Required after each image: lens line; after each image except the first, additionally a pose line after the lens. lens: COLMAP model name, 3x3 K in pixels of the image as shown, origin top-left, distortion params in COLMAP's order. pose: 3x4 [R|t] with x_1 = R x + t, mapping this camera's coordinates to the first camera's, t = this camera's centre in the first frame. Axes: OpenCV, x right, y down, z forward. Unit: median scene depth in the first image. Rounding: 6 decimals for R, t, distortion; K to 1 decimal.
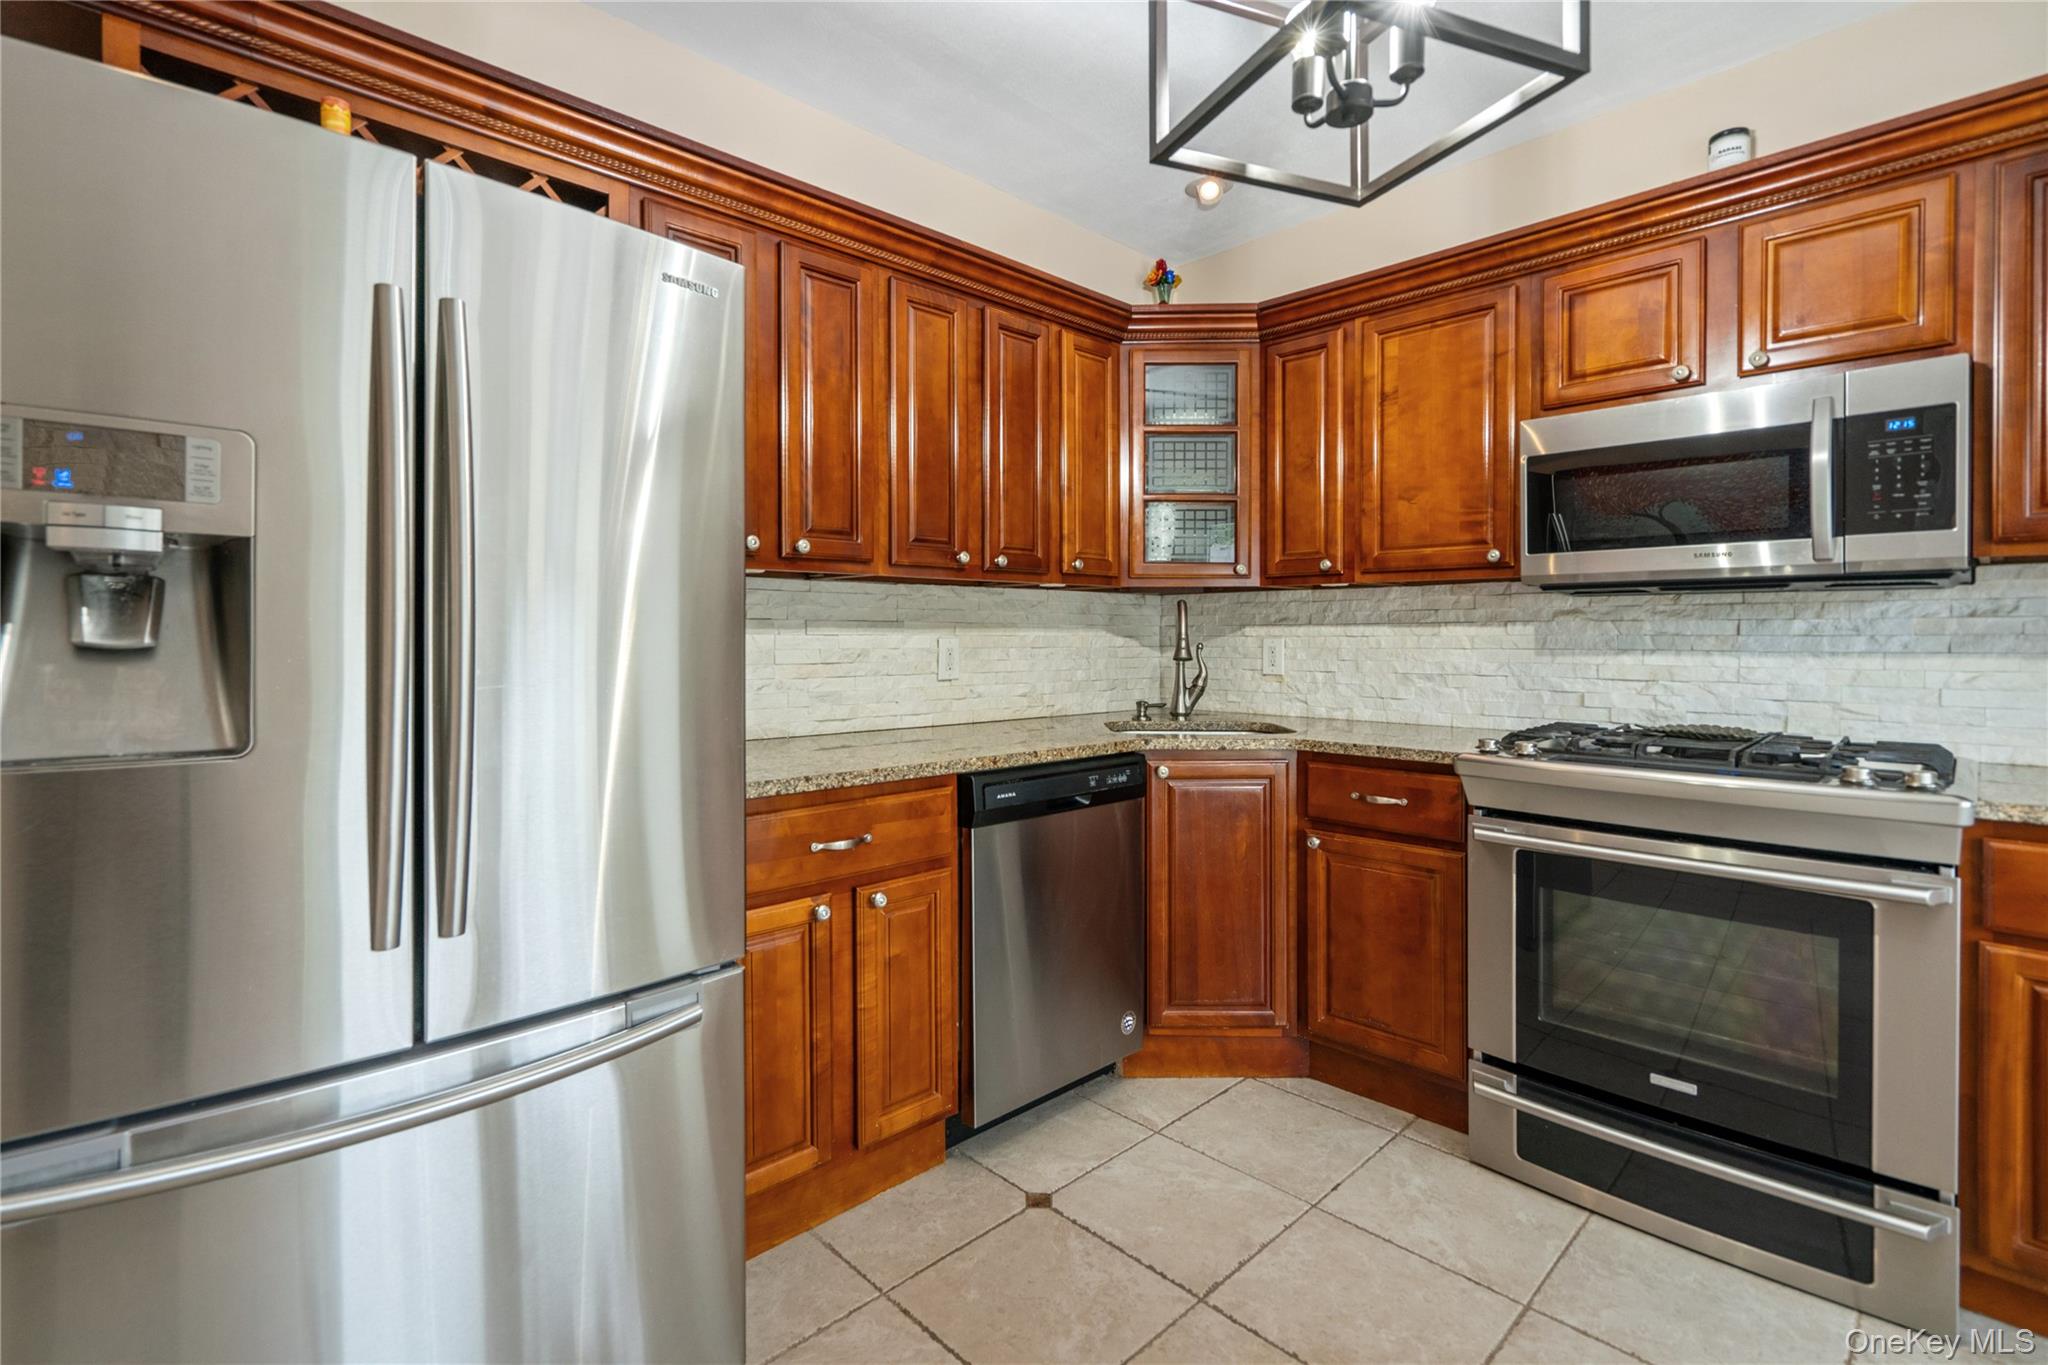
lens RADIAL K [[949.0, 0, 998.0], [0, 949.0, 641.0], [0, 0, 1]] dist [-0.012415, 0.008985]
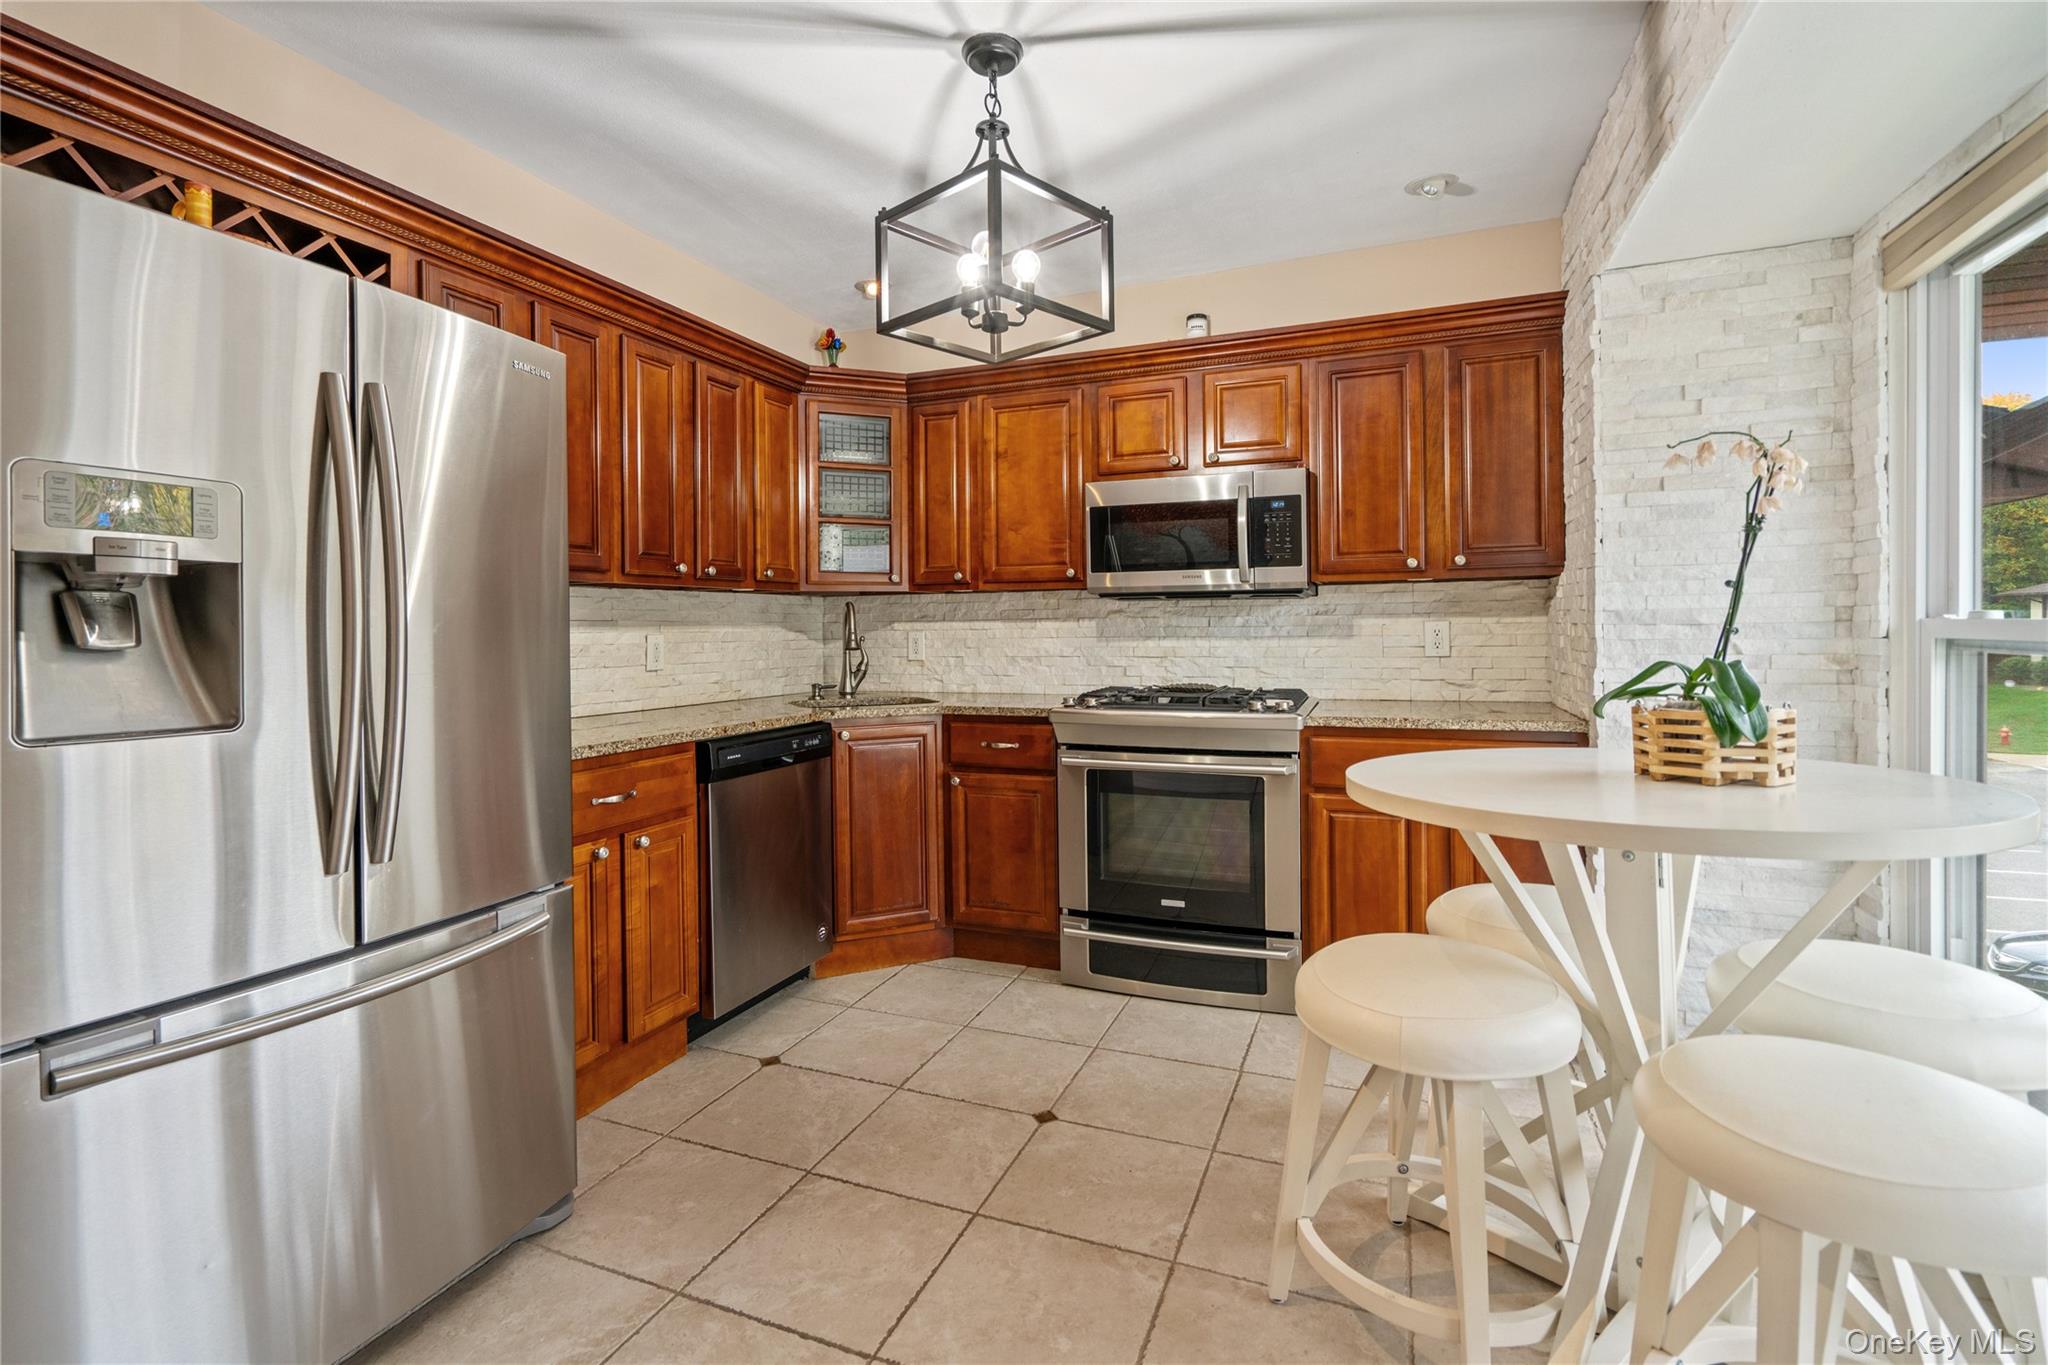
lens RADIAL K [[944.6, 0, 1022.1], [0, 944.6, 631.3], [0, 0, 1]] dist [-0.000126, 0.000316]
pose [[0.907702, -0.010436, 0.419486, -0.157836], [0.012054, 0.999927, -0.001206, -0.000302], [-0.419443, 0.006151, 0.907761, -0.294468]]
